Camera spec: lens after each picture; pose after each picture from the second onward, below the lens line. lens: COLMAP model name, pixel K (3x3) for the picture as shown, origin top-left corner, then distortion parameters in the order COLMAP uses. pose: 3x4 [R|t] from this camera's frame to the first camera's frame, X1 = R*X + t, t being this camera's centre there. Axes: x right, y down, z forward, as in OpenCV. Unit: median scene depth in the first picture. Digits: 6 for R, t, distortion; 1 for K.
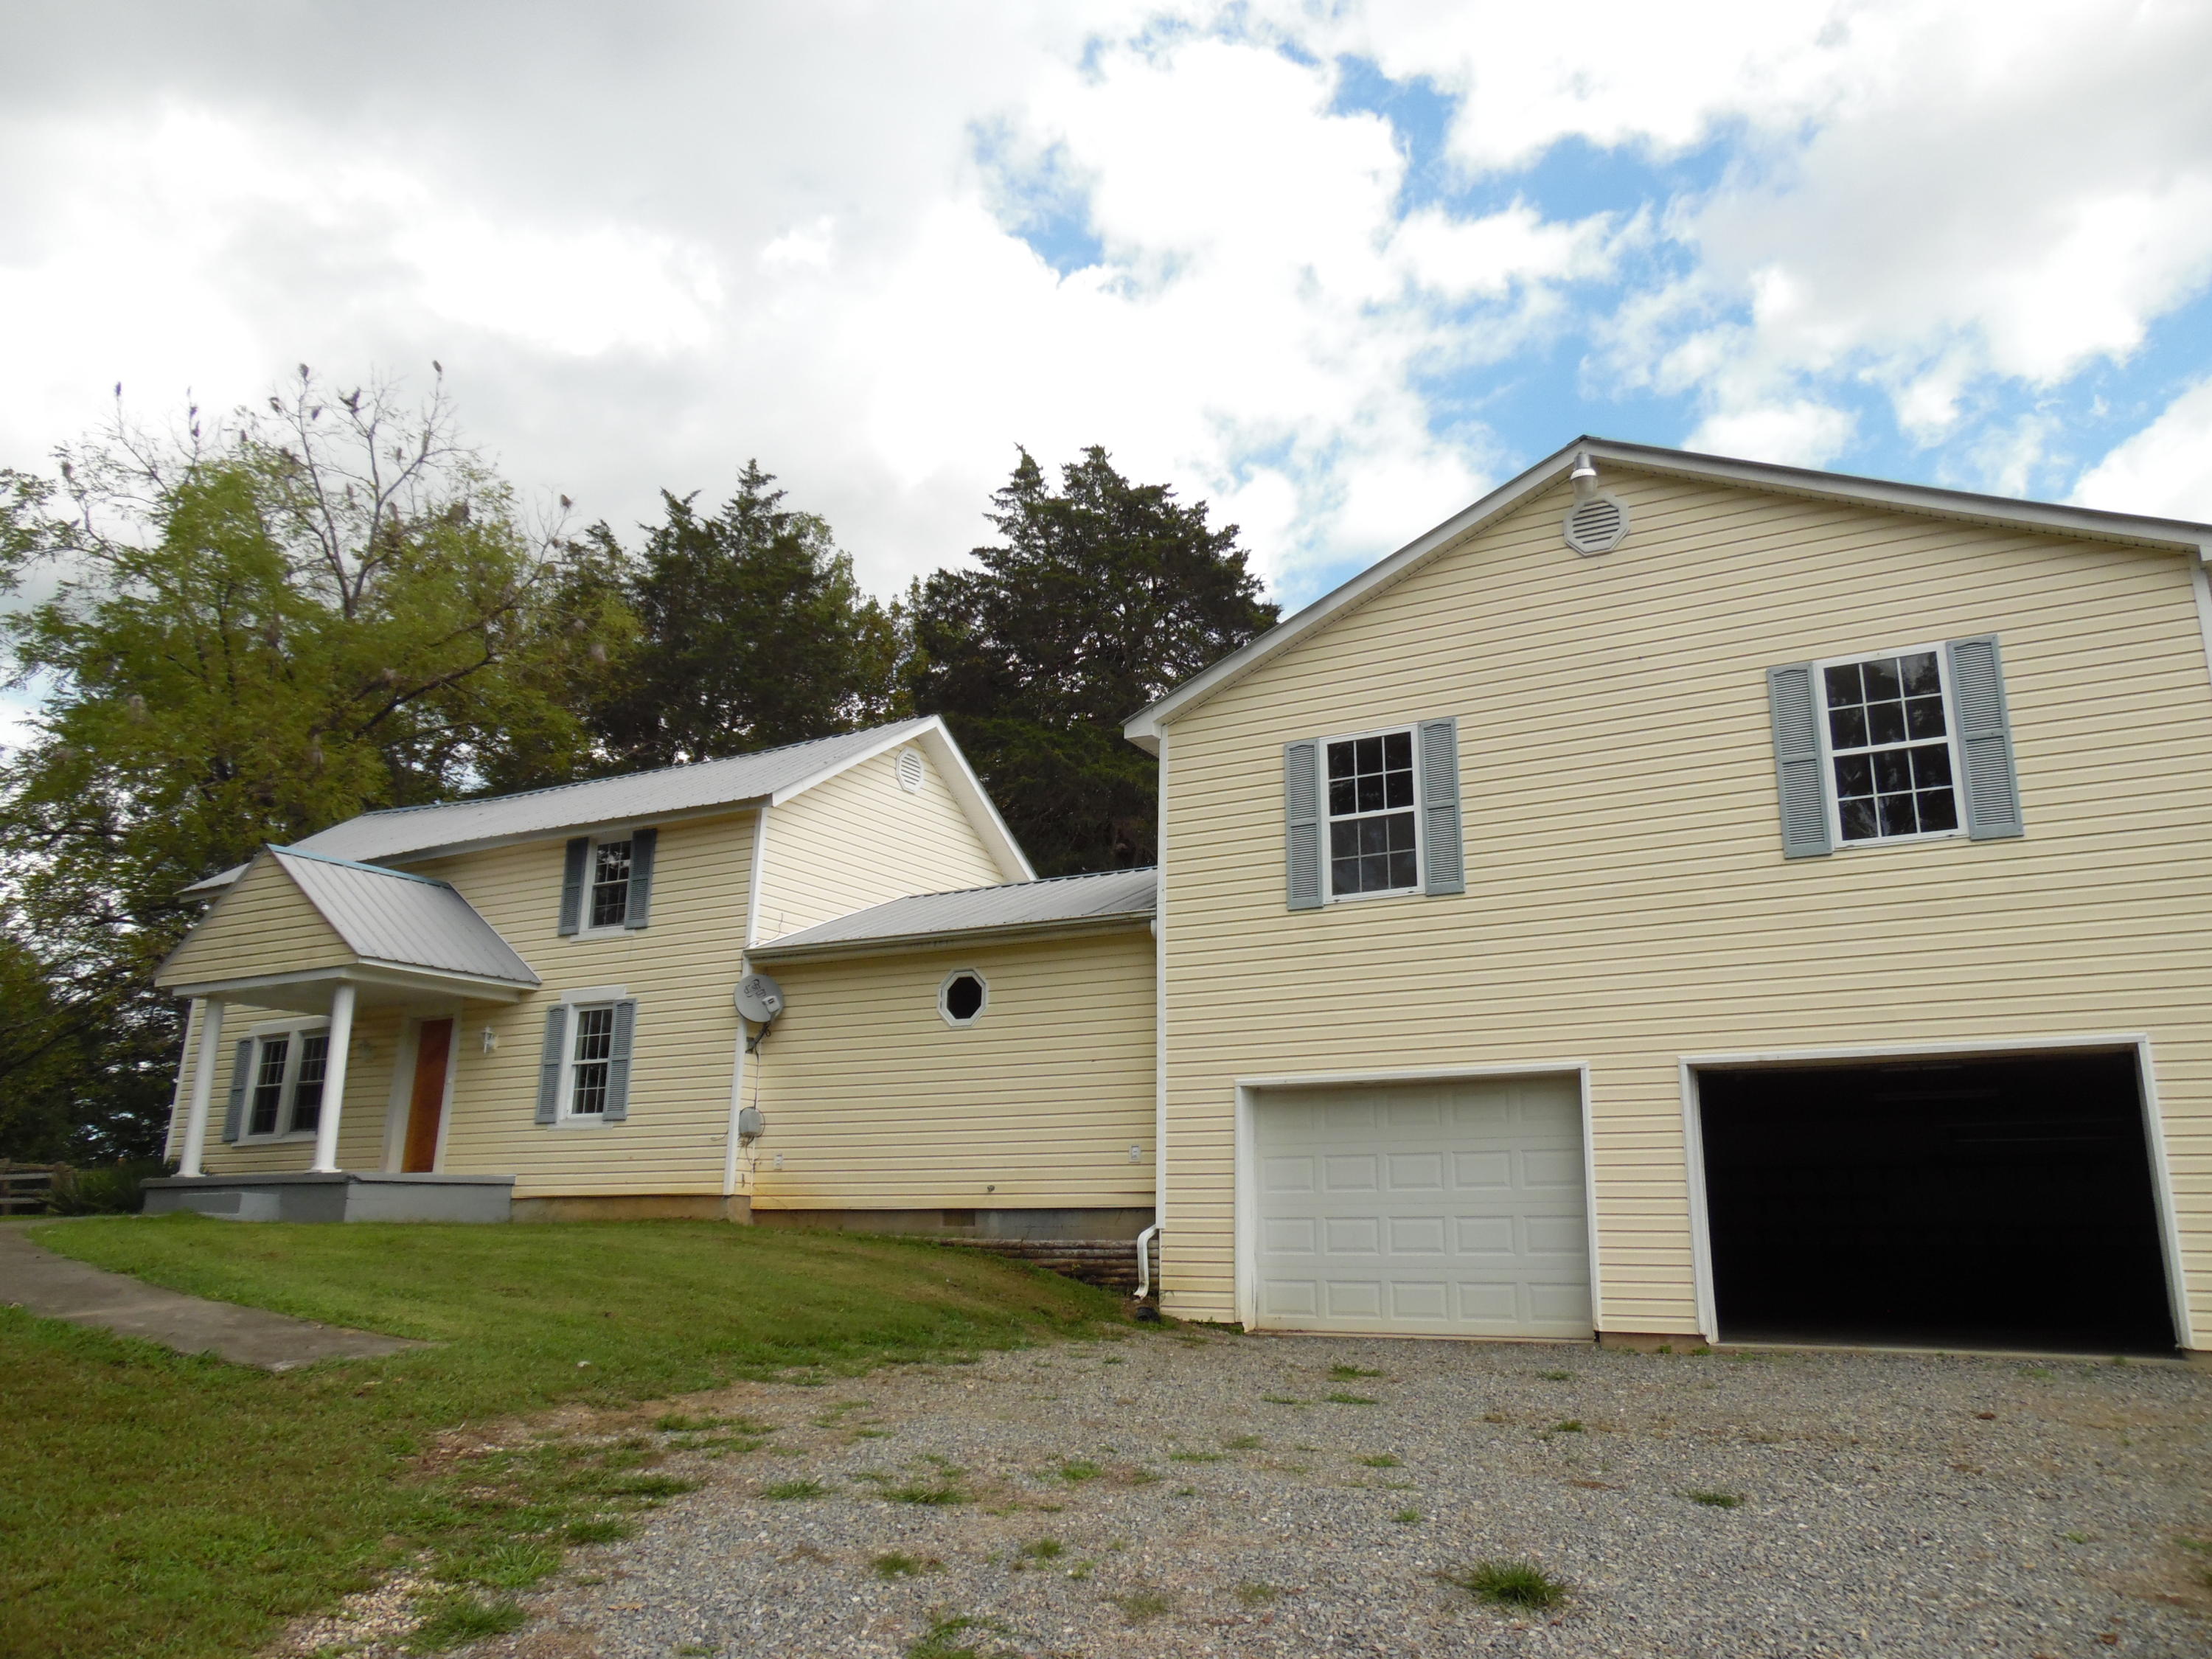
lens RADIAL K [[1657.4, 0, 1106.0], [0, 1657.4, 817.7], [0, 0, 1]] dist [-0.047906, 0.094162]
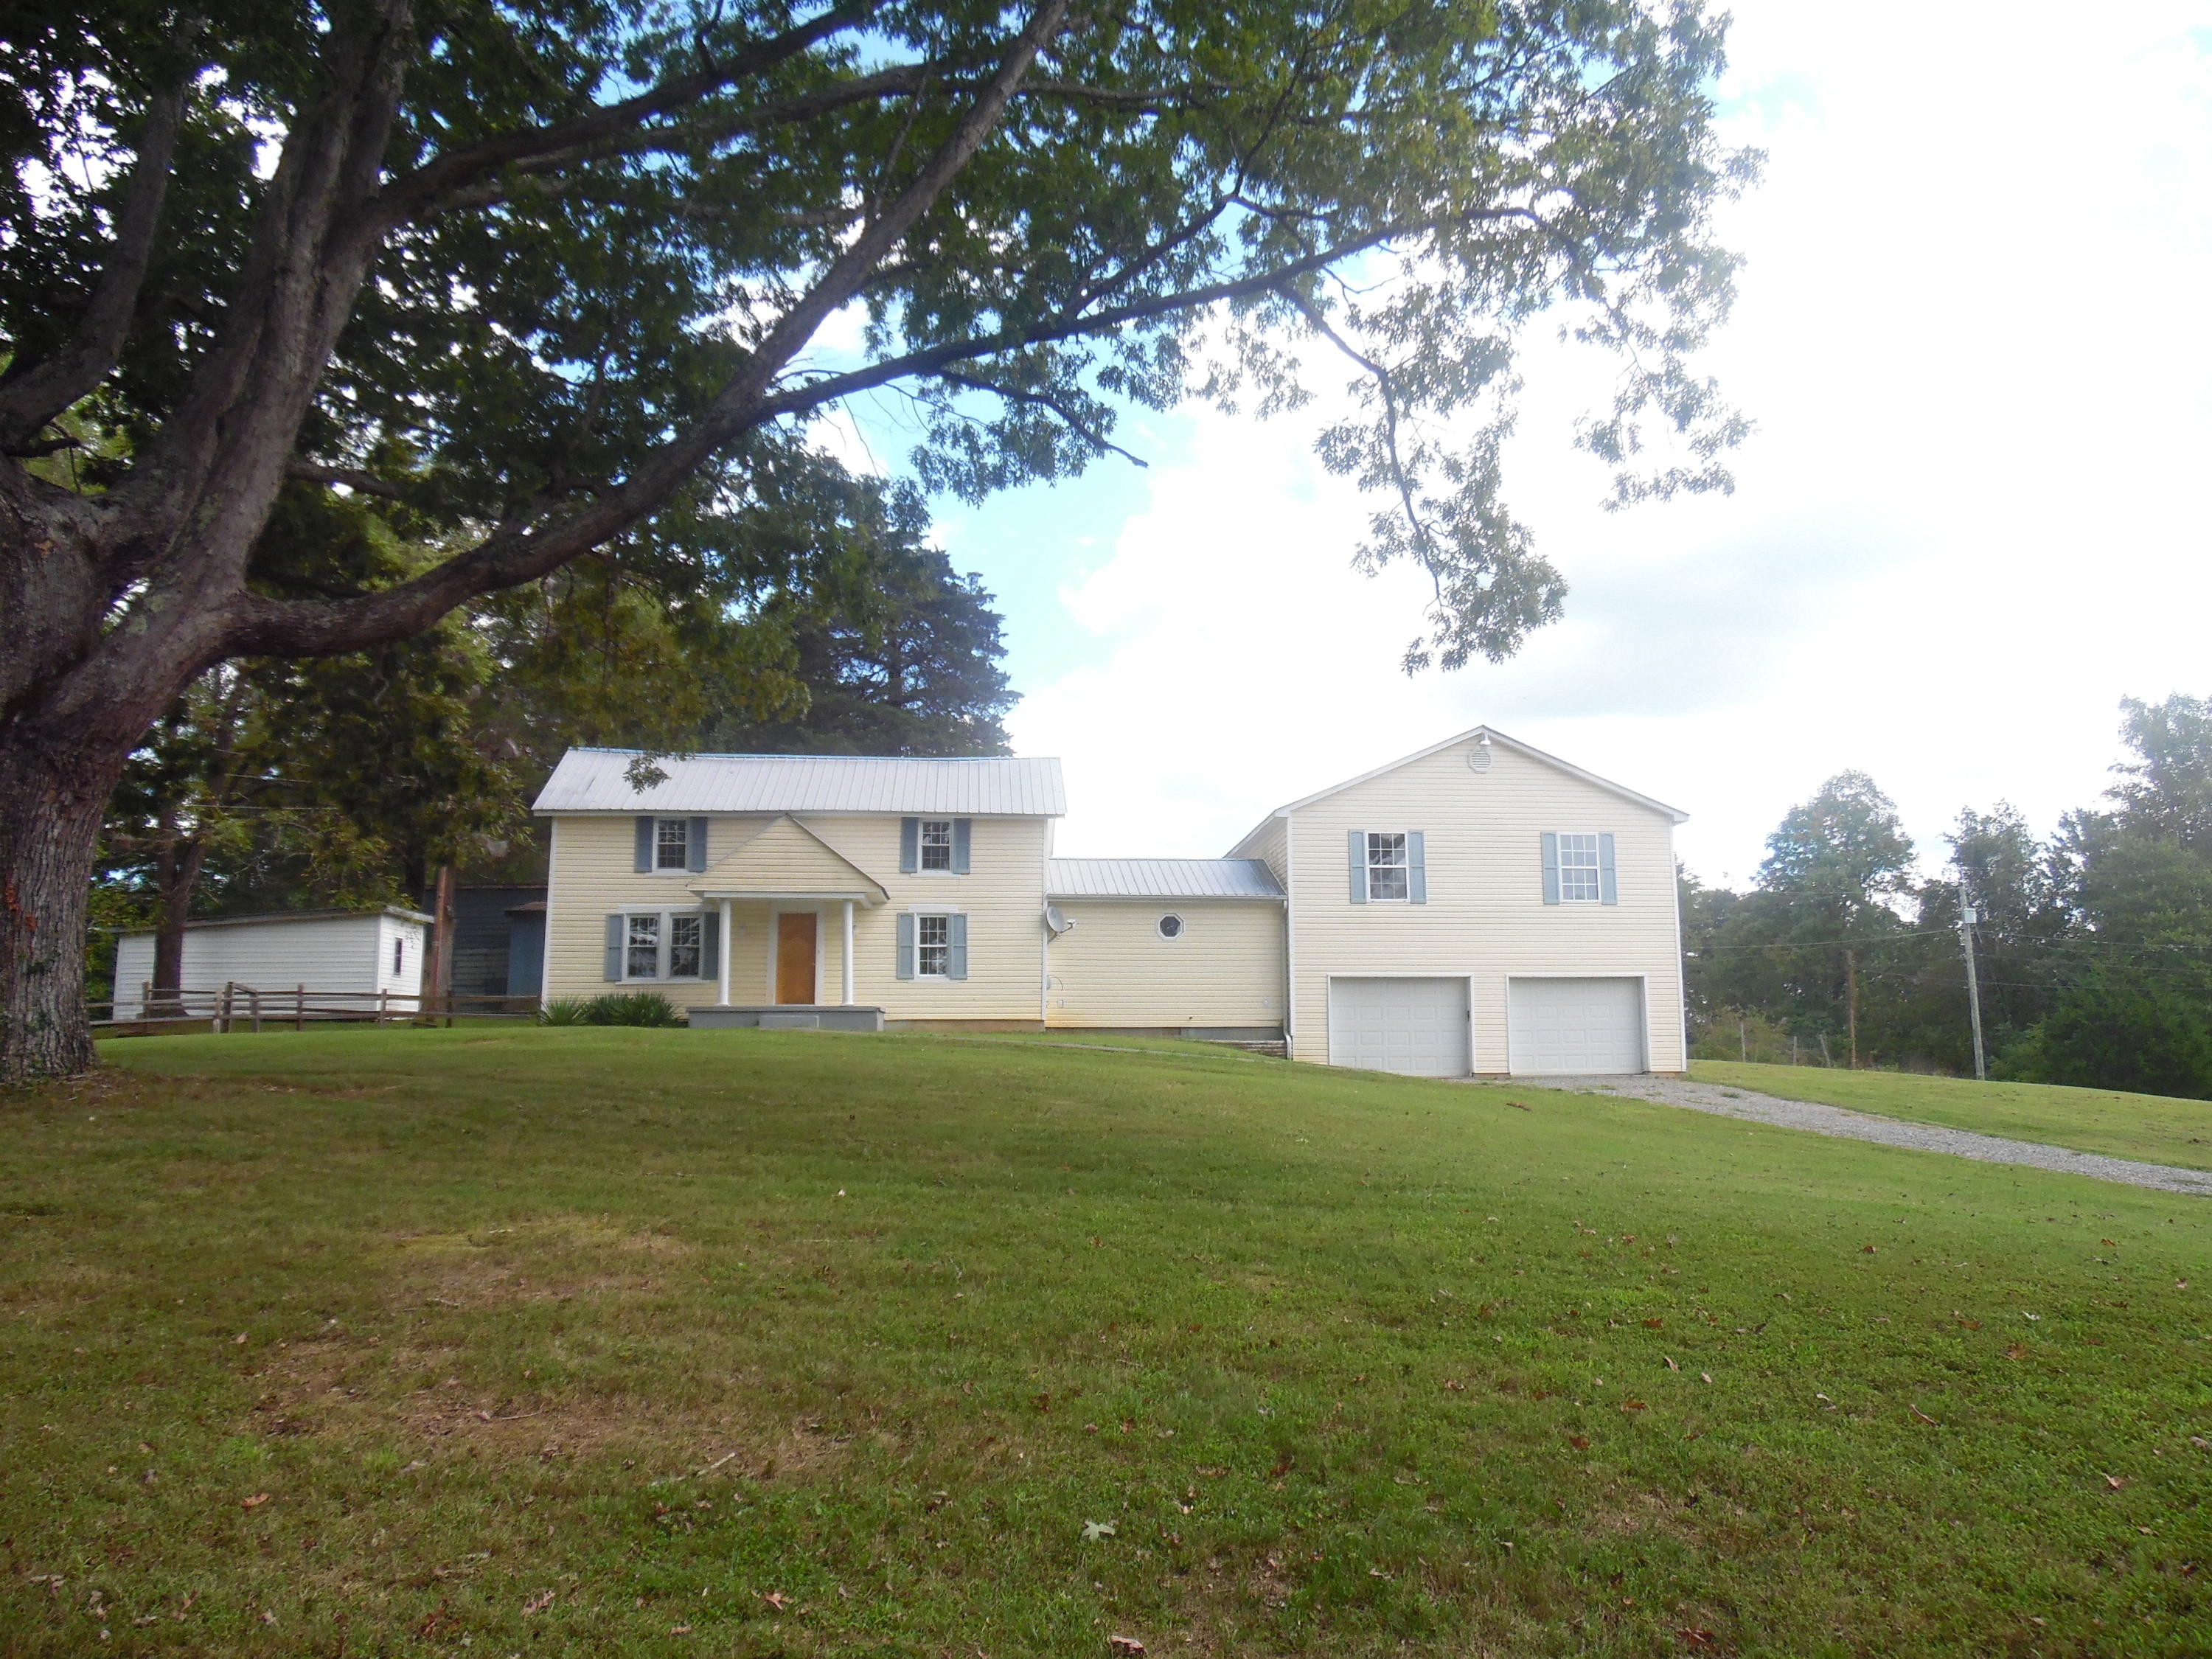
lens RADIAL K [[1657.4, 0, 1106.0], [0, 1657.4, 817.7], [0, 0, 1]] dist [-0.047906, 0.094162]
pose [[0.823074, 0.078967, 0.562417, -1.524396], [-0.134960, 0.989115, 0.058629, -0.156633], [-0.551665, -0.124159, 0.824773, -0.740988]]
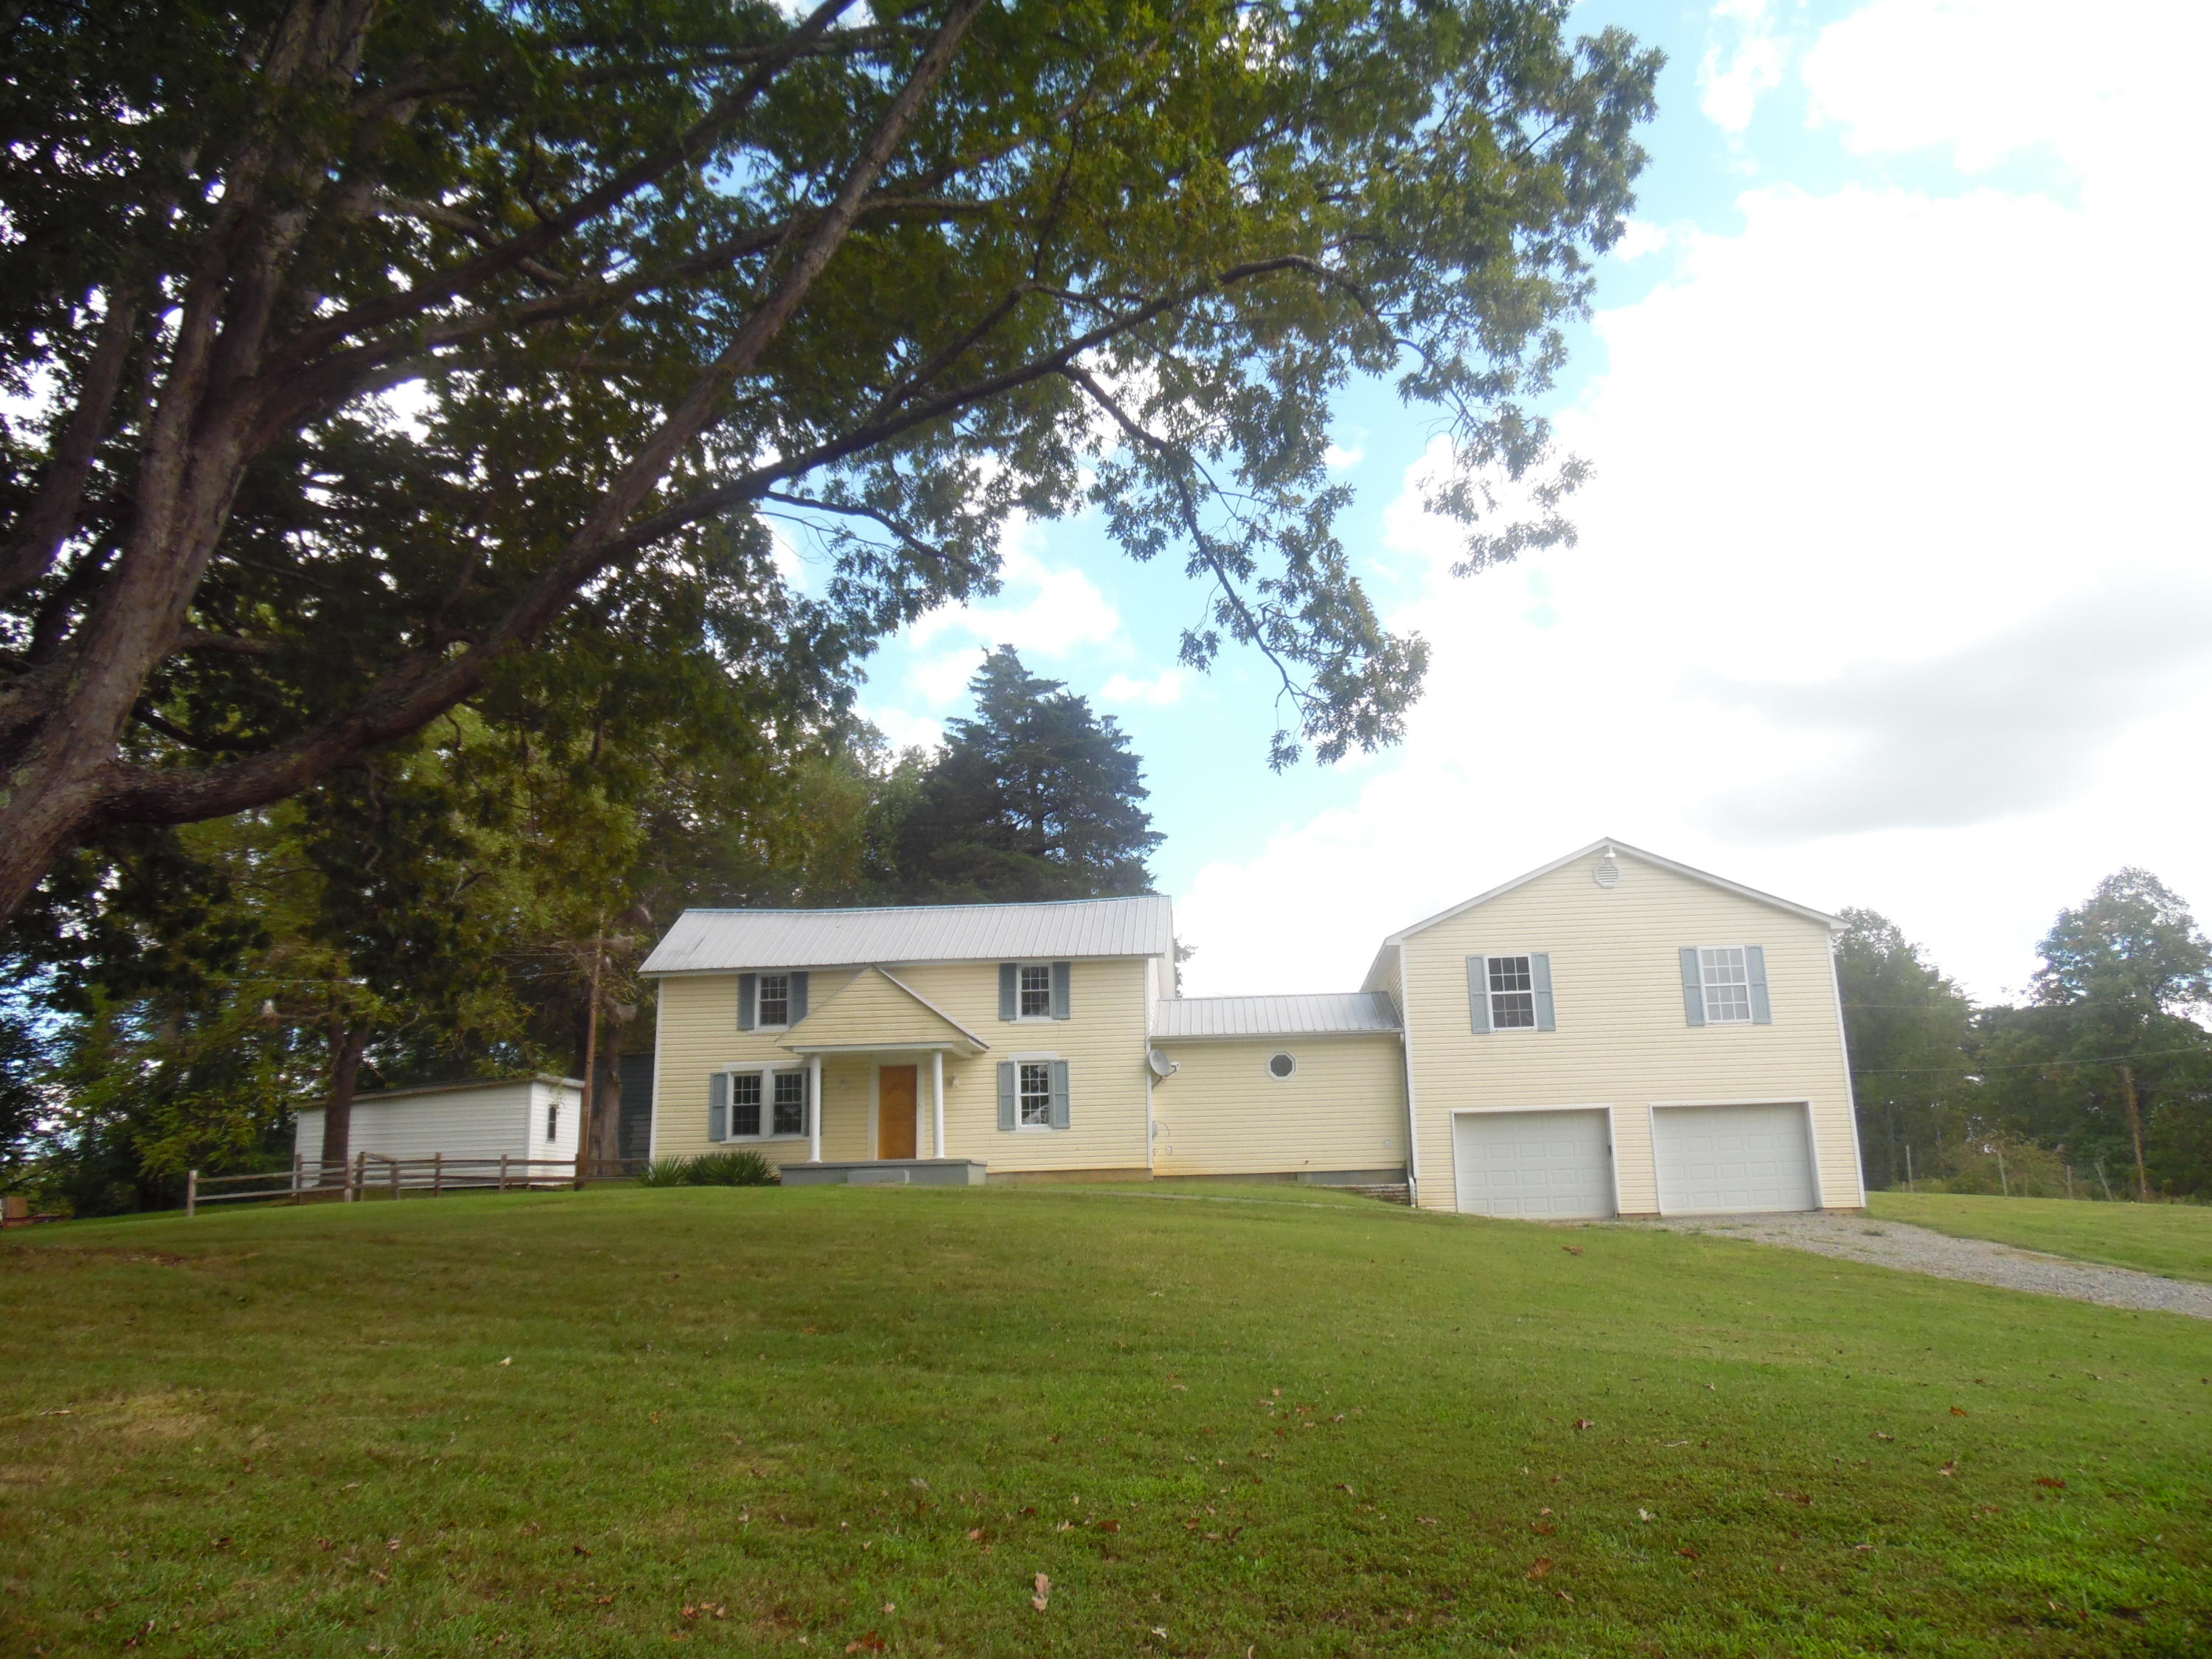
lens RADIAL K [[1657.4, 0, 1106.0], [0, 1657.4, 817.7], [0, 0, 1]] dist [-0.047906, 0.094162]
pose [[0.901767, 0.078388, 0.425056, -1.305441], [-0.080118, 0.996689, -0.013835, -0.162890], [-0.424733, -0.021579, 0.905061, -0.791331]]
